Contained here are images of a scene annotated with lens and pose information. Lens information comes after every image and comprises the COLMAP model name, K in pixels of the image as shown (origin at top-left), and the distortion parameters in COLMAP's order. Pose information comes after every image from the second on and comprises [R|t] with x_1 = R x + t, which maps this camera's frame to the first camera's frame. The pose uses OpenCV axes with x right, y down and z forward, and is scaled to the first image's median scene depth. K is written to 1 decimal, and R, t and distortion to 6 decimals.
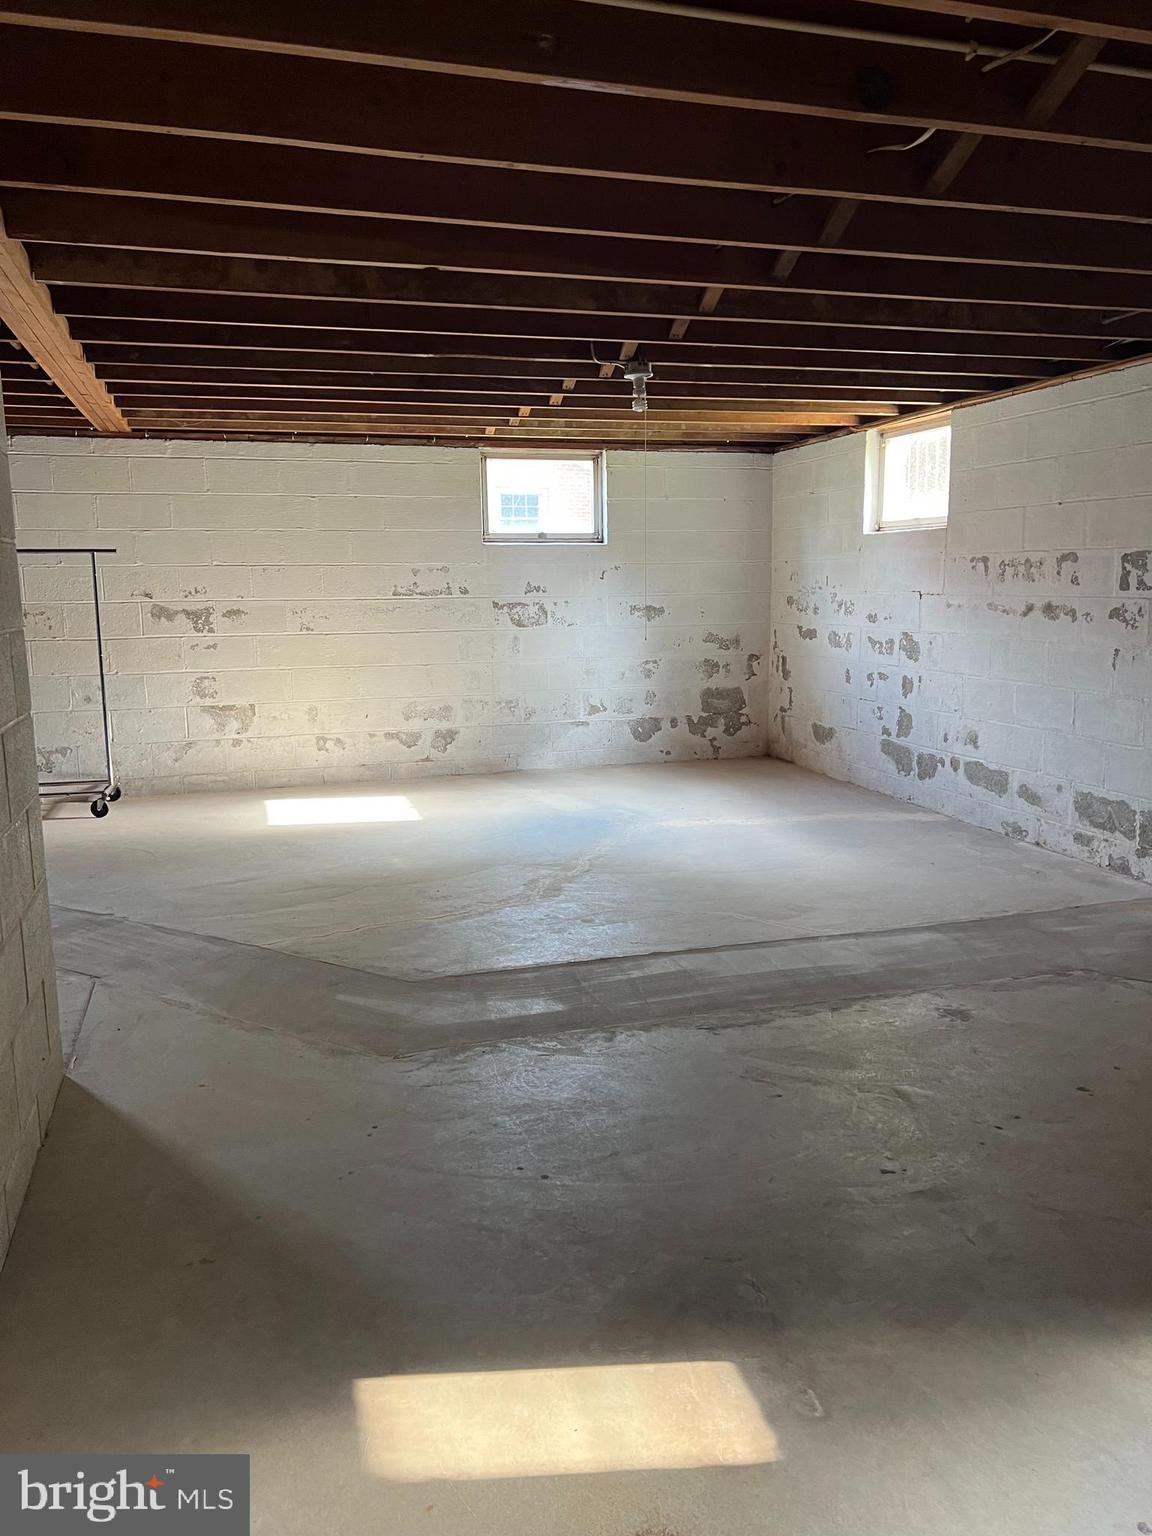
lens RADIAL K [[1148.9, 0, 582.6], [0, 1148.9, 769.5], [0, 0, 1]] dist [0.046205, -0.054813]
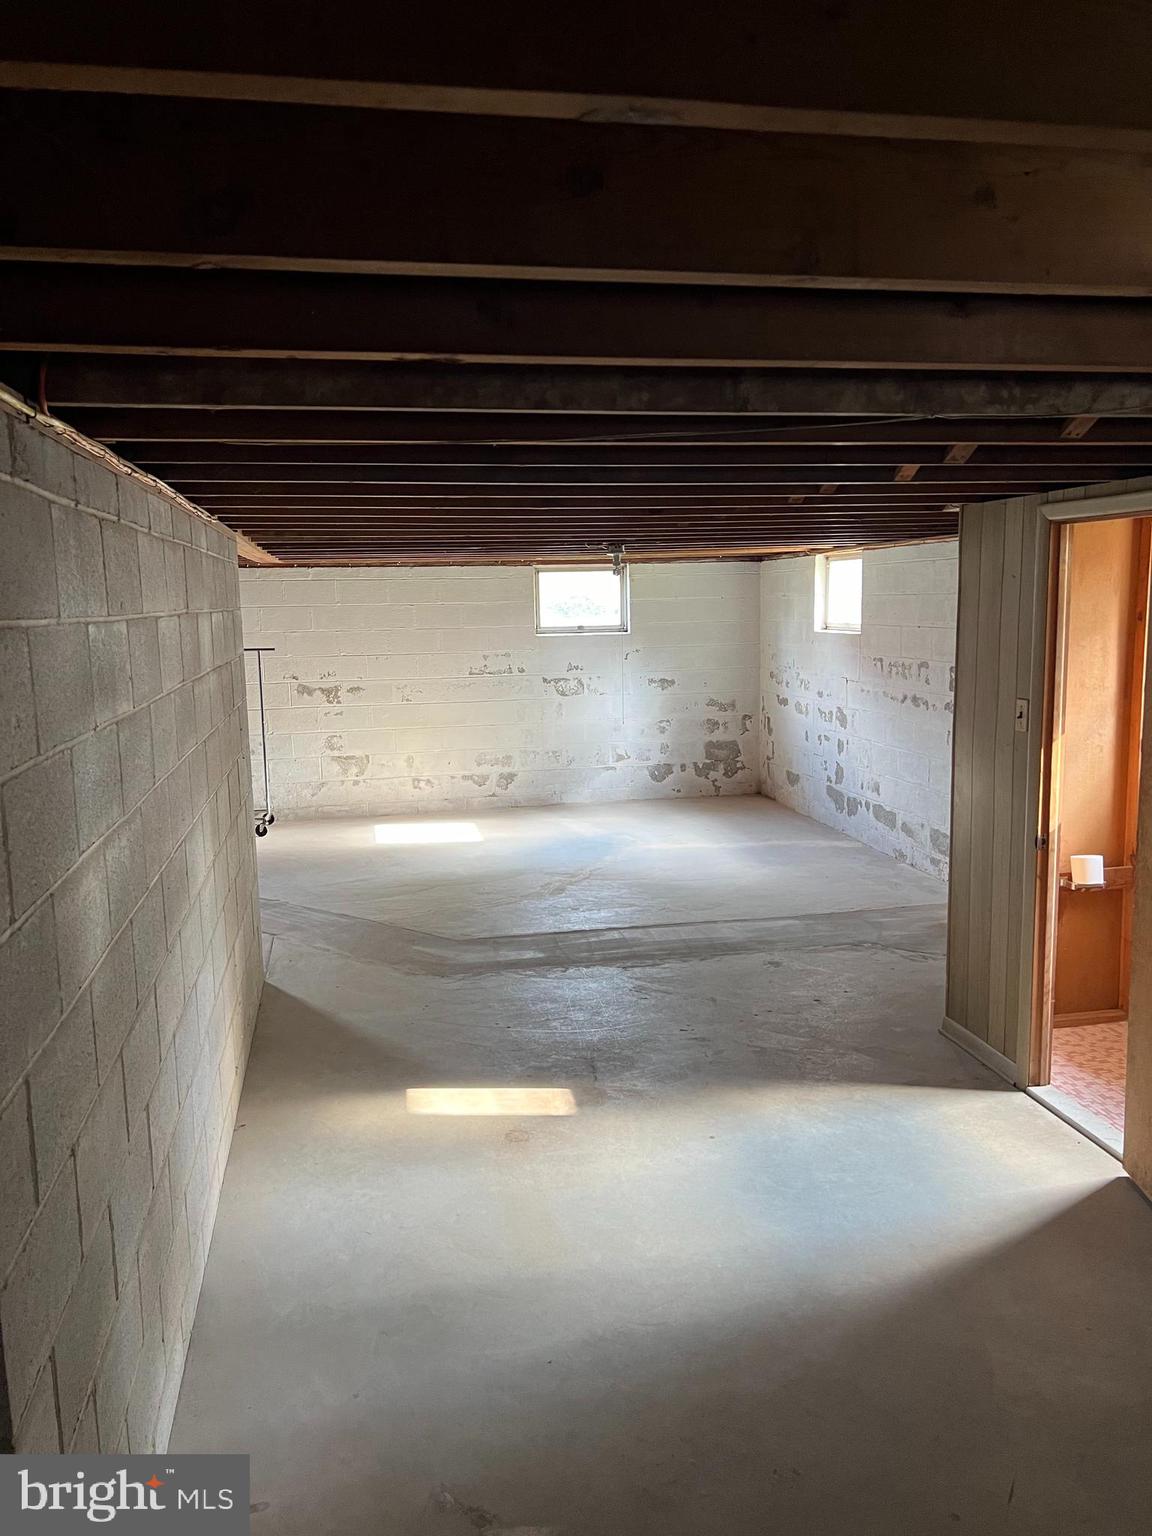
lens RADIAL K [[1148.9, 0, 573.5], [0, 1148.9, 770.8], [0, 0, 1]] dist [0.046205, -0.054813]
pose [[0.994840, 0.007285, -0.101193, 0.112024], [-0.008616, 0.999882, -0.012720, -0.025212], [0.101089, 0.013526, 0.994785, -0.389720]]
